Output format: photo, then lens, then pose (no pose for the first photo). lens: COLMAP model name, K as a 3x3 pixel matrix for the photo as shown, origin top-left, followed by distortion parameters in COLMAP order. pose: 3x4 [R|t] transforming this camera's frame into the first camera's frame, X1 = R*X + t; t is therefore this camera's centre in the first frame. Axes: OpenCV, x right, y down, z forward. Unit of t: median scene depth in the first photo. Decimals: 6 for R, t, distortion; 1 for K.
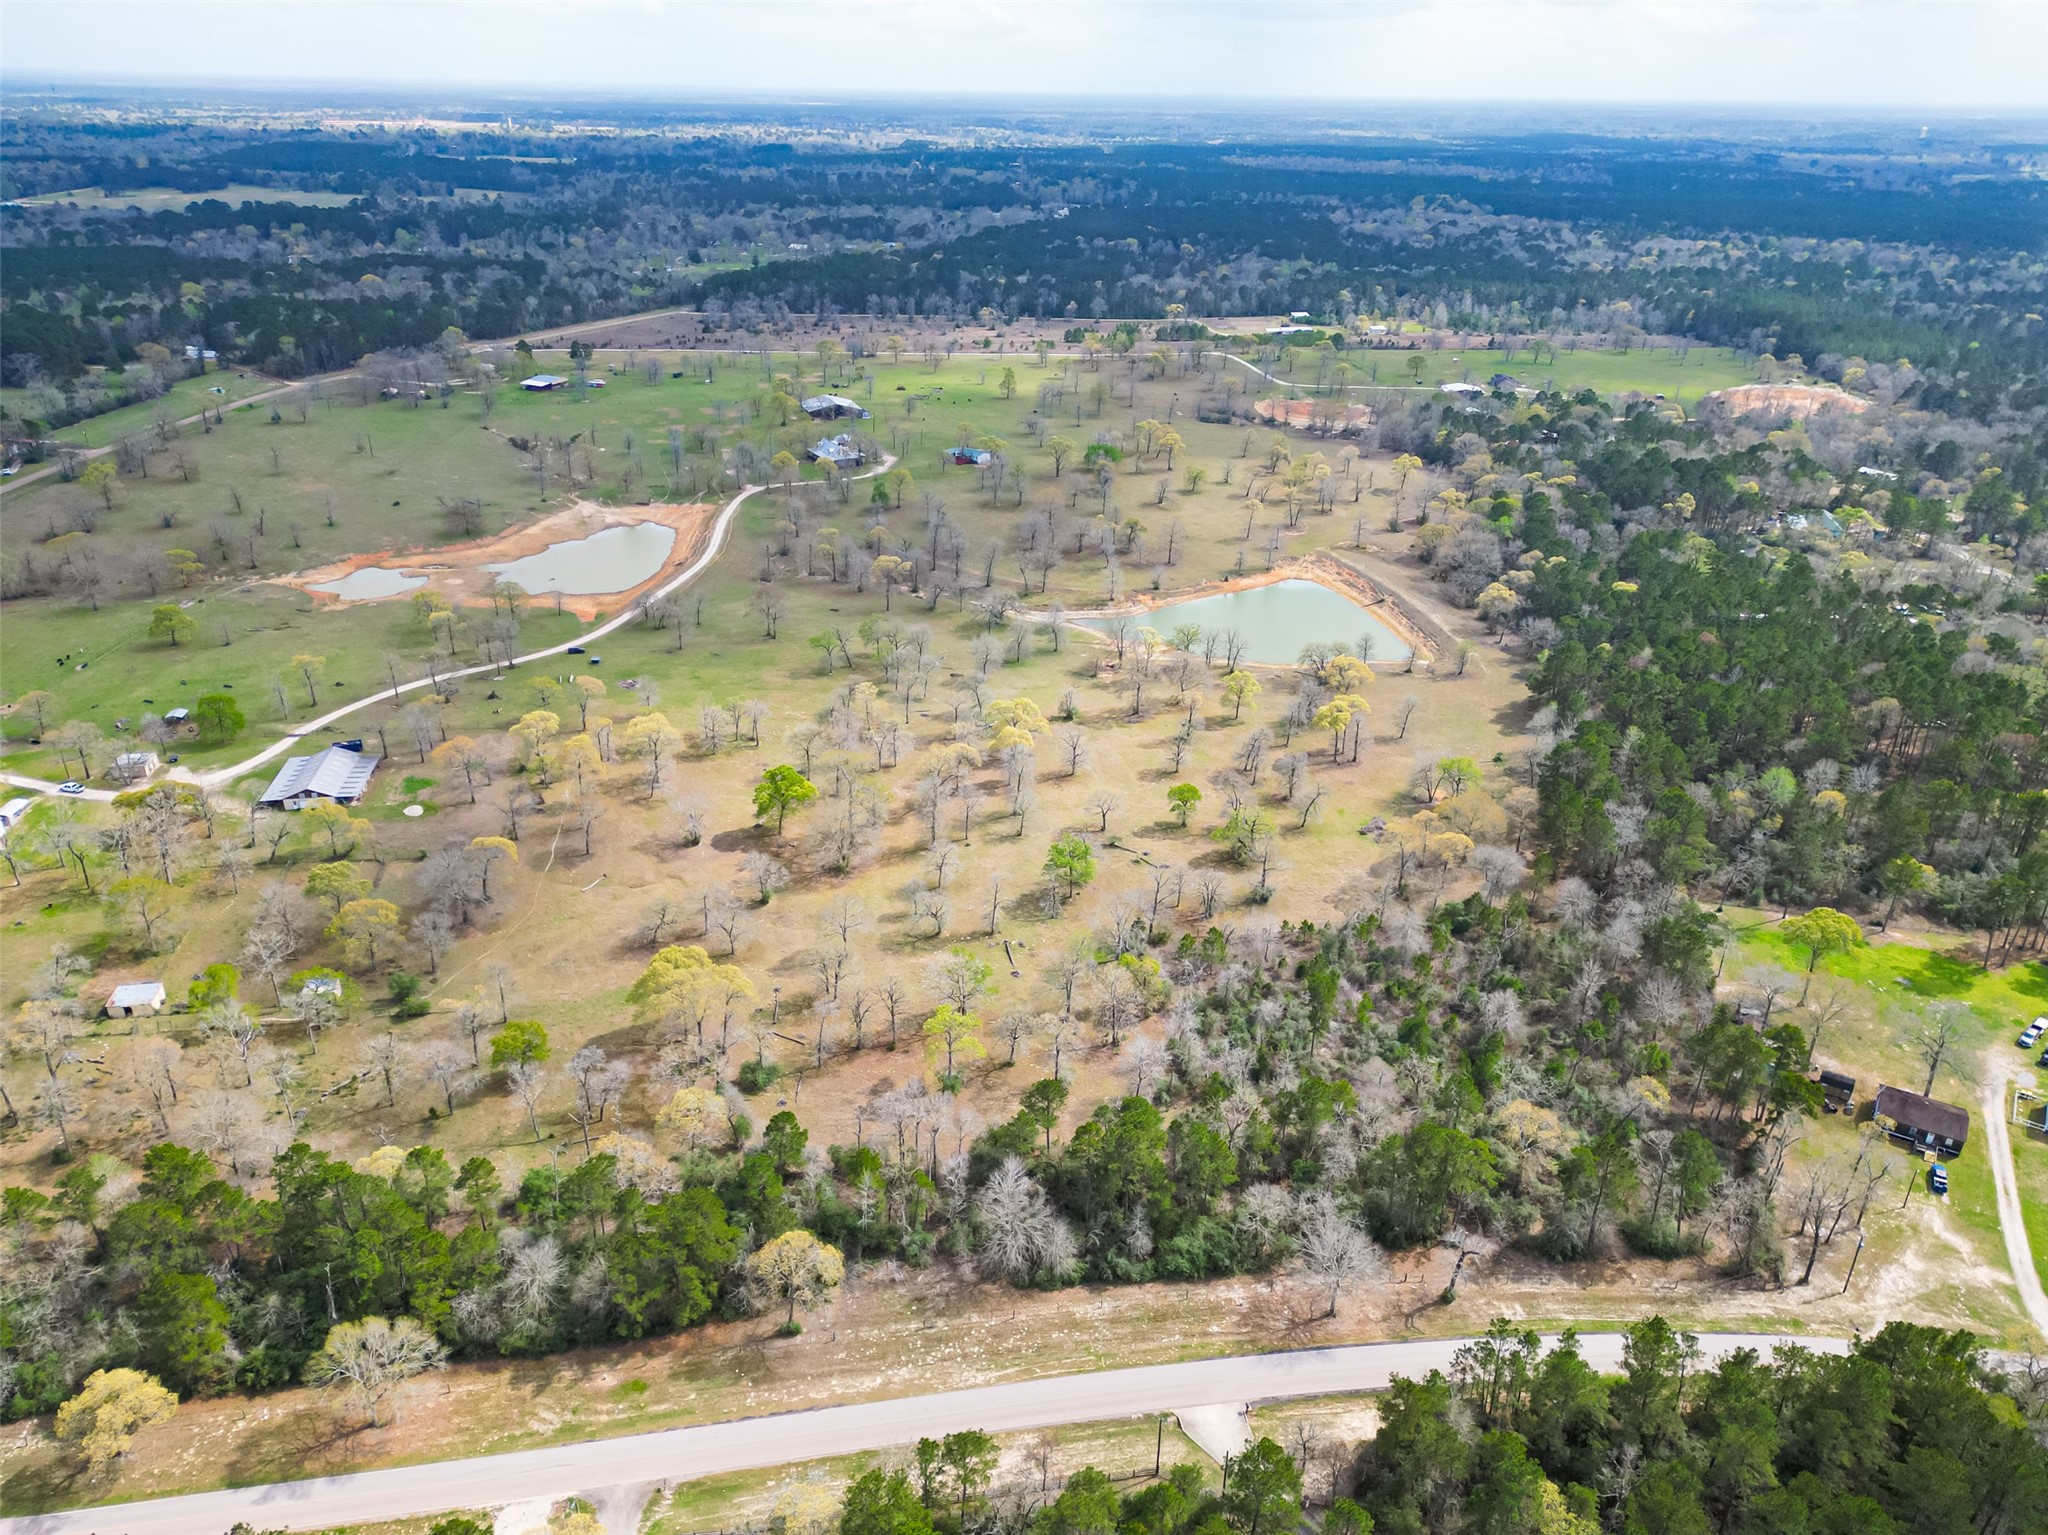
lens RADIAL K [[1428.0, 0, 1019.7], [0, 1428.0, 769.3], [0, 0, 1]] dist [0.073162, -0.067467]
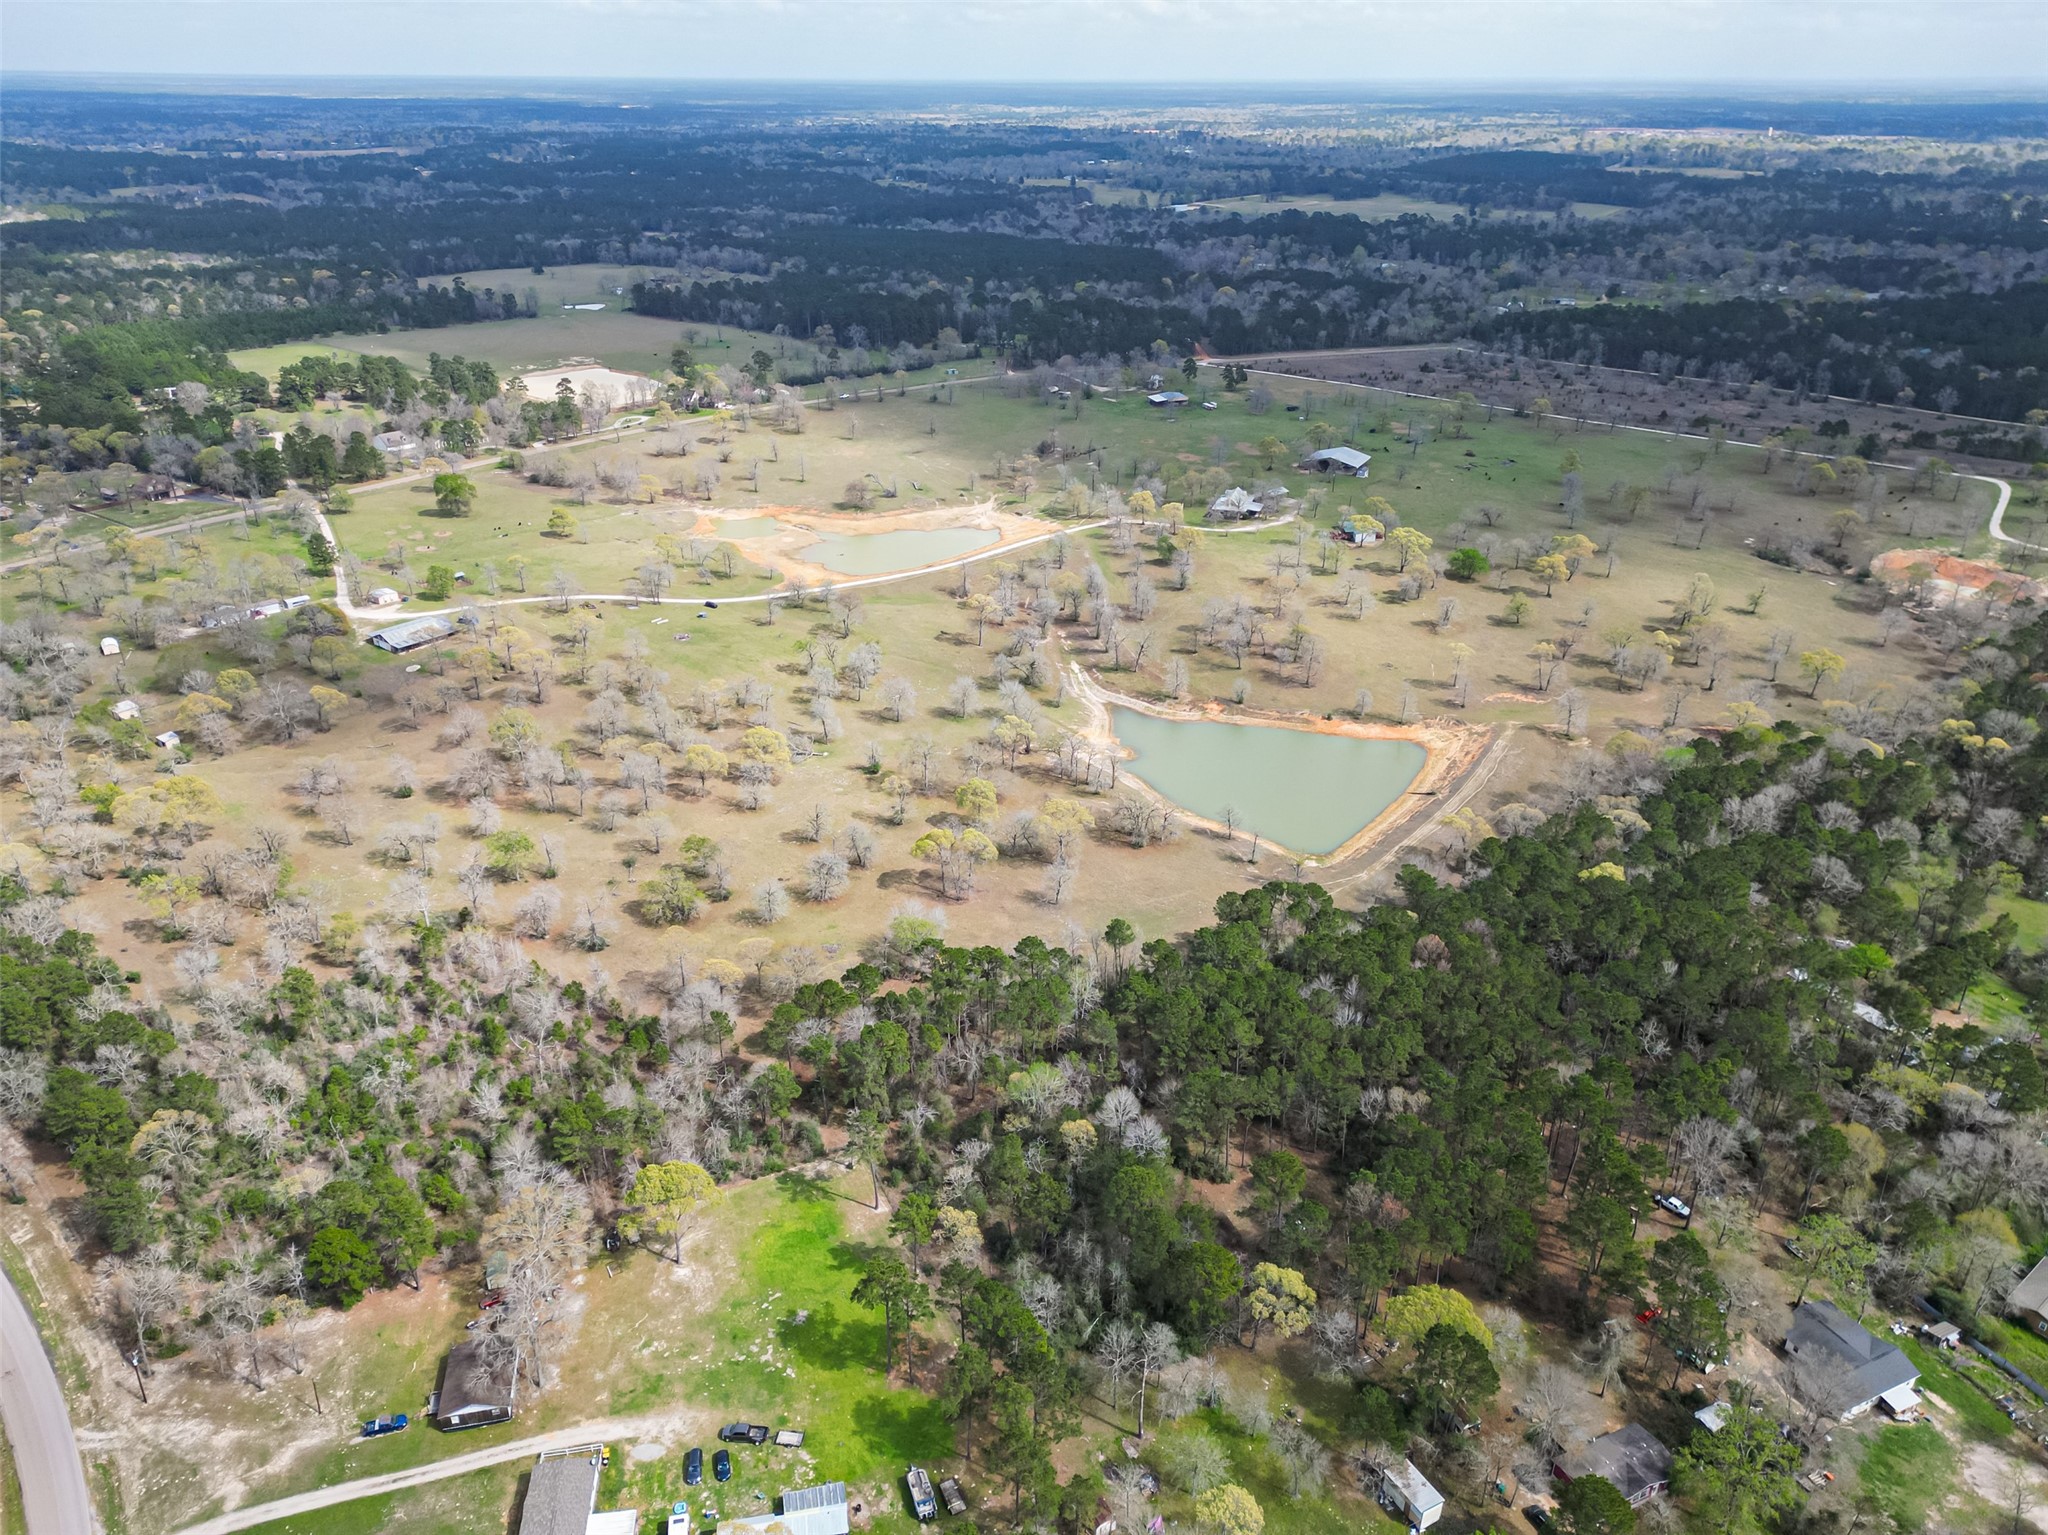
lens RADIAL K [[1428.0, 0, 1019.7], [0, 1428.0, 769.3], [0, 0, 1]] dist [0.073162, -0.067467]
pose [[0.672796, 0.311468, -0.671069, 0.705788], [-0.311859, 0.941933, 0.124523, -0.176365], [0.670887, 0.125500, 0.730863, 0.278203]]
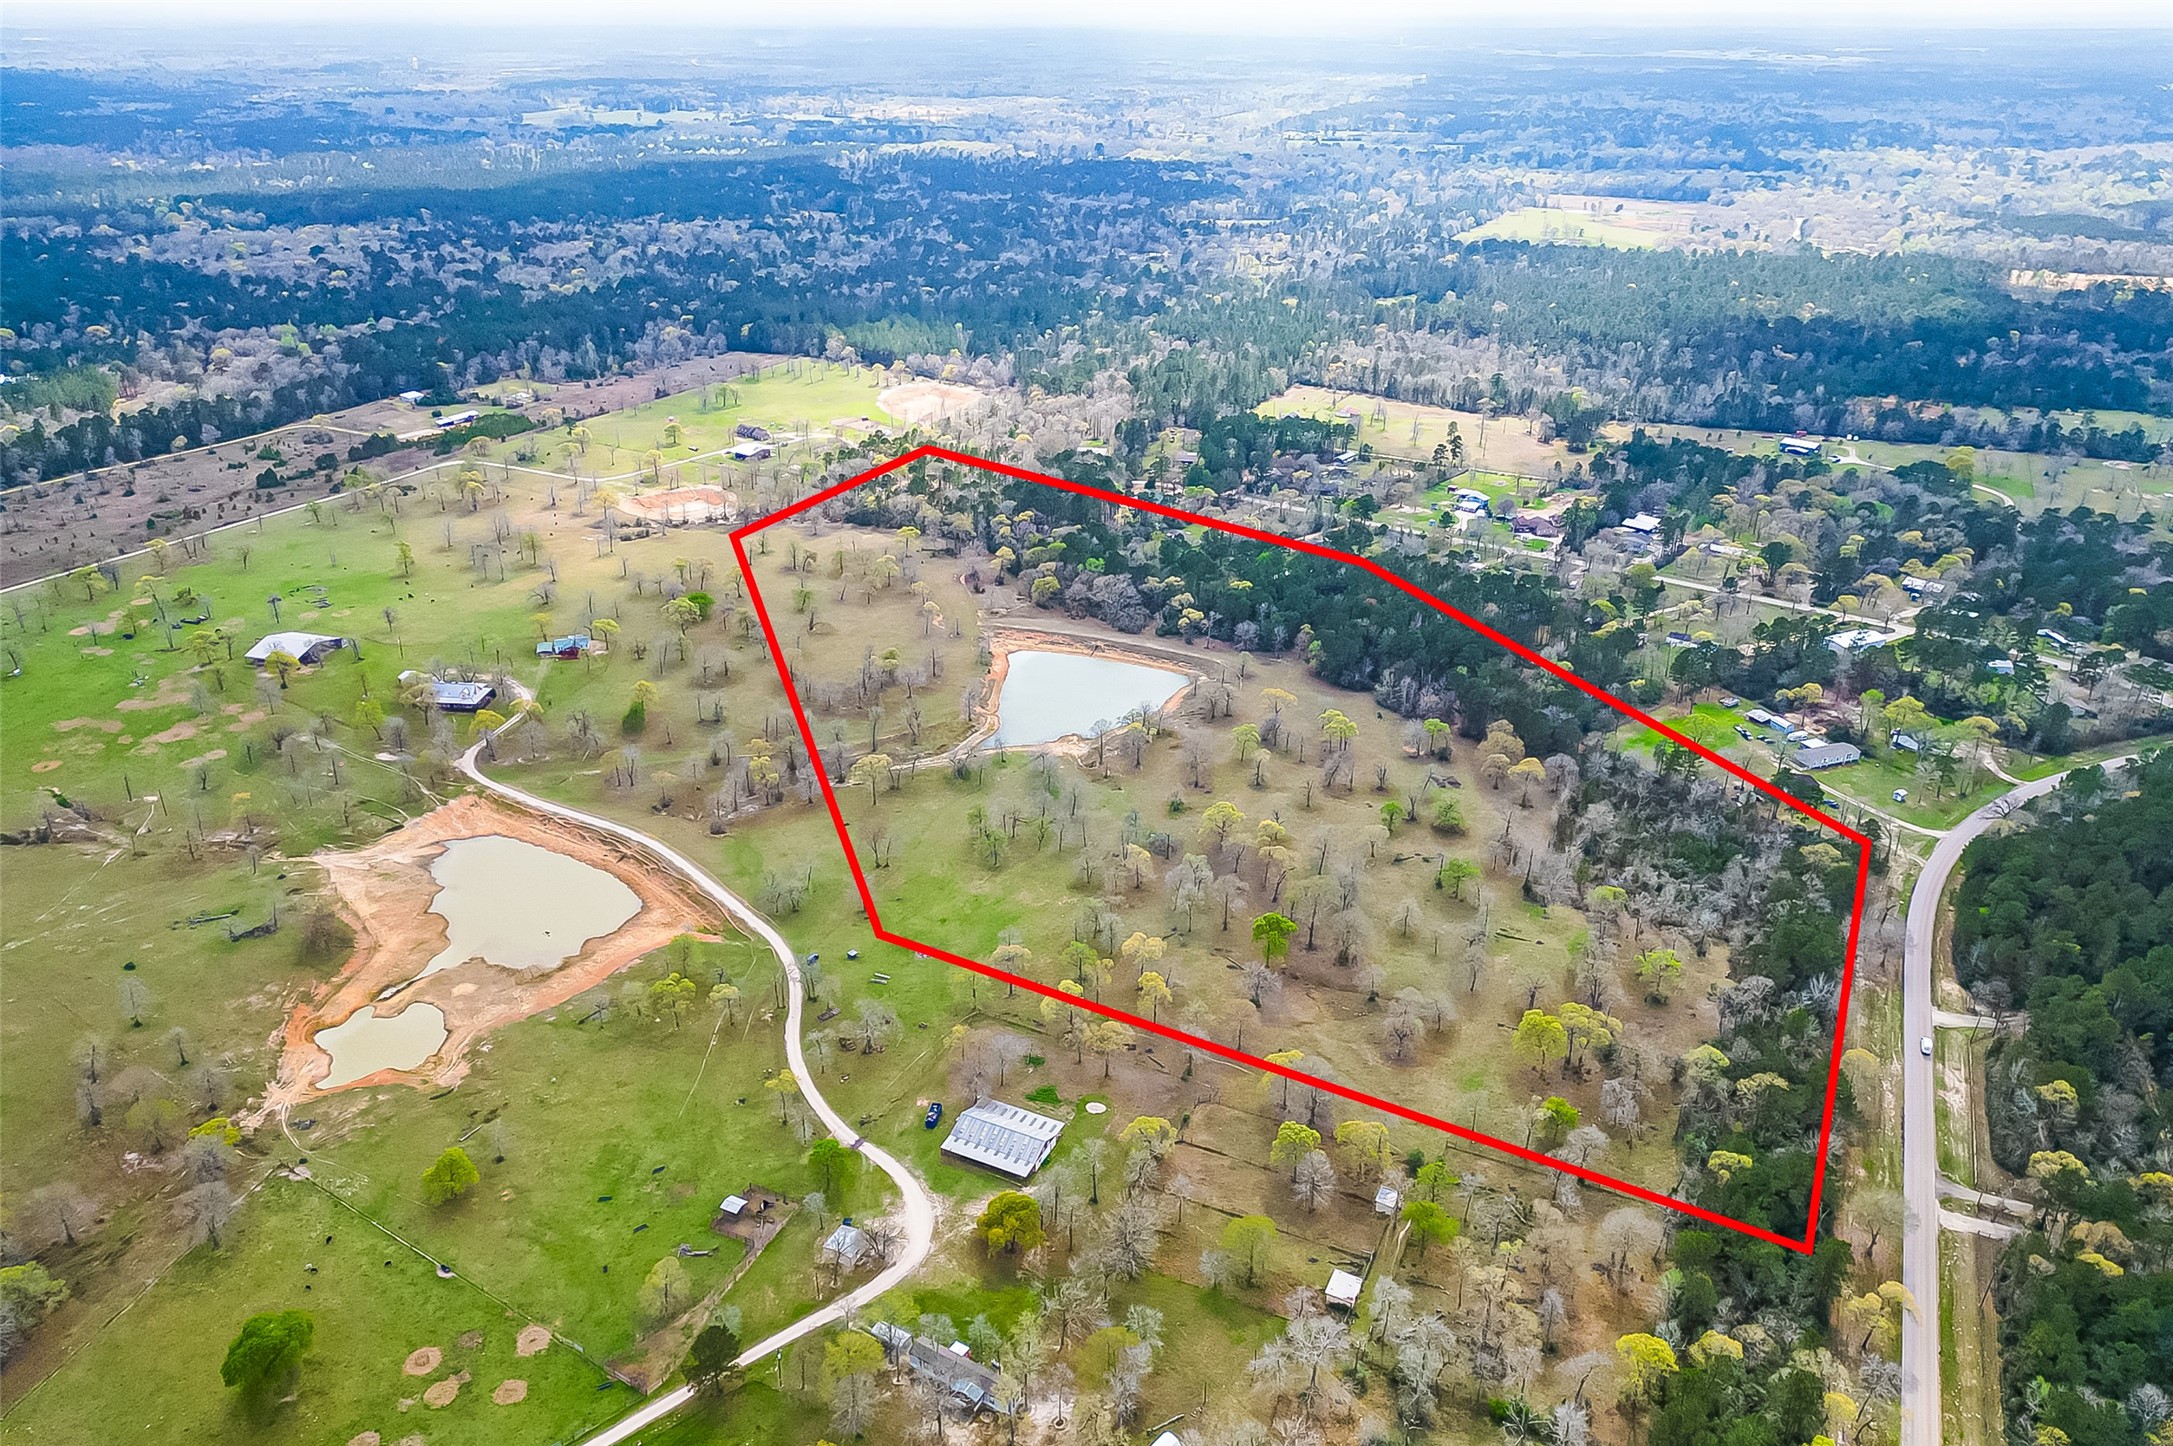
lens RADIAL K [[1512.3, 0, 1082.8], [0, 1512.3, 725.4], [0, 0, 1]] dist [0.076406, -0.069082]
pose [[0.573043, -0.363195, 0.734650, -0.861956], [0.356564, 0.917633, 0.175530, -0.328310], [-0.737891, 0.161364, 0.655346, 0.148799]]
